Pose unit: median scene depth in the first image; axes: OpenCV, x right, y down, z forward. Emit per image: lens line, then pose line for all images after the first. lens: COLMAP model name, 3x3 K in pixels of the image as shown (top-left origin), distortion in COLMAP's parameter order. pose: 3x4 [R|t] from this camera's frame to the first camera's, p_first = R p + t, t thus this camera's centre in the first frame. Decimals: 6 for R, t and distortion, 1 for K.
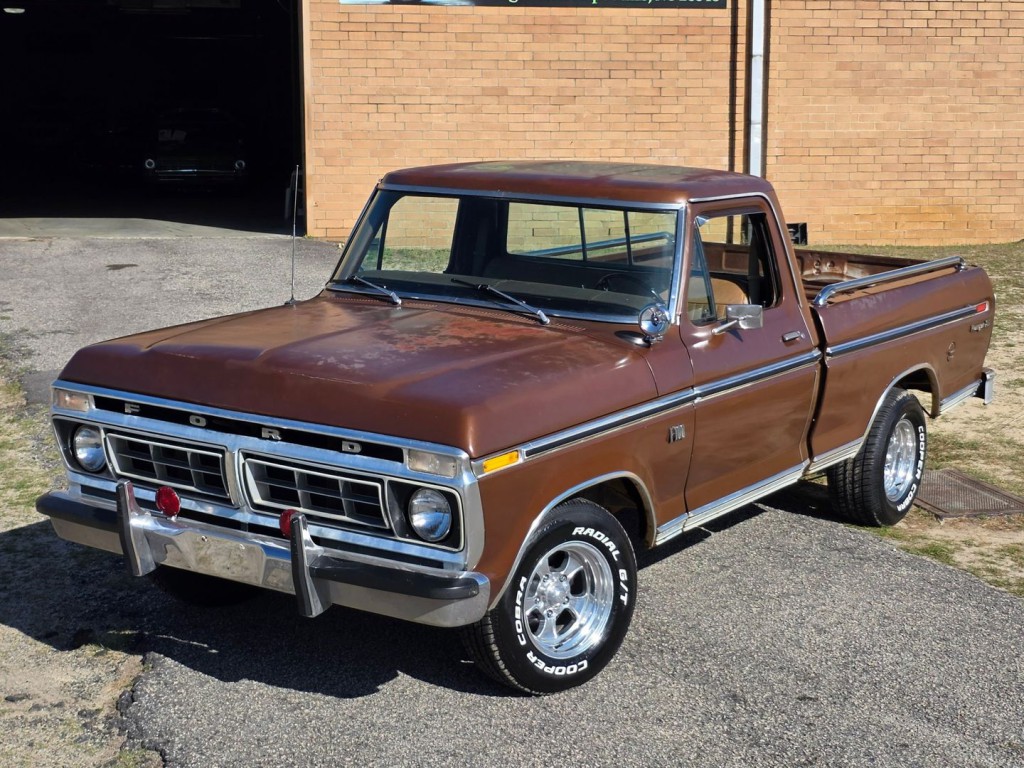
lens RADIAL K [[1674.3, 0, 513.1], [0, 1674.3, 380.7], [0, 0, 1]] dist [0.221039, -0.784175]
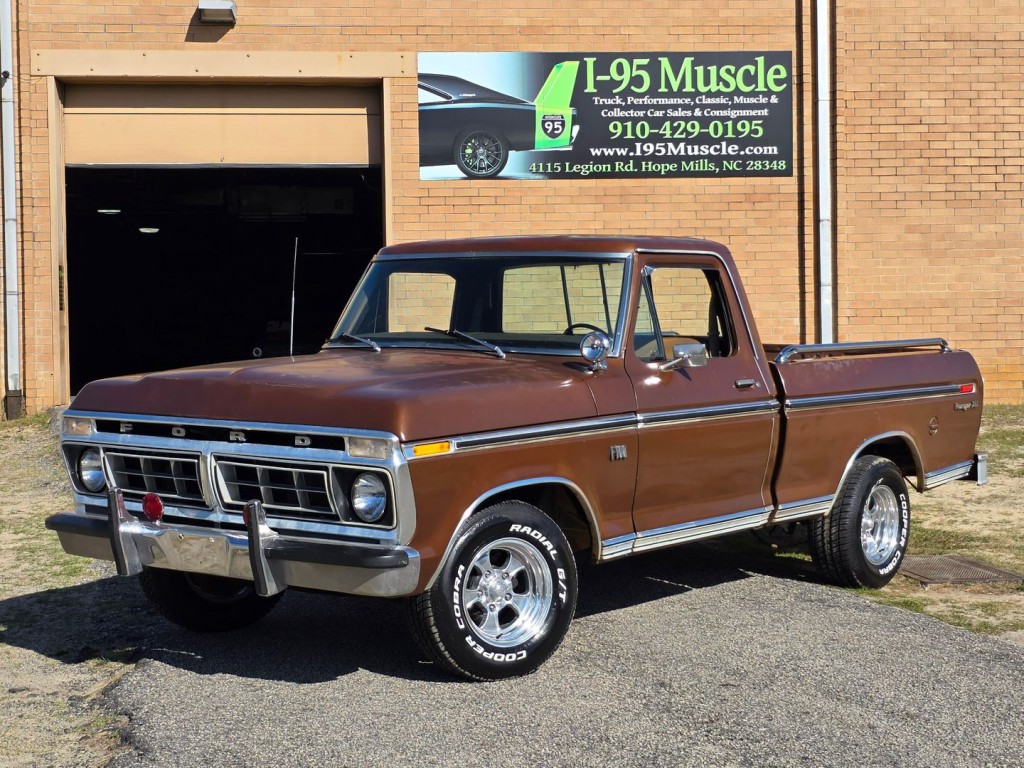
lens RADIAL K [[1702.6, 0, 483.4], [0, 1702.6, 383.8], [0, 0, 1]] dist [0.218627, -0.767609]
pose [[0.995207, -0.011760, -0.097085, 0.114949], [-0.001095, 0.991341, -0.131310, 0.128690], [0.097788, 0.130787, 0.986576, -0.101899]]
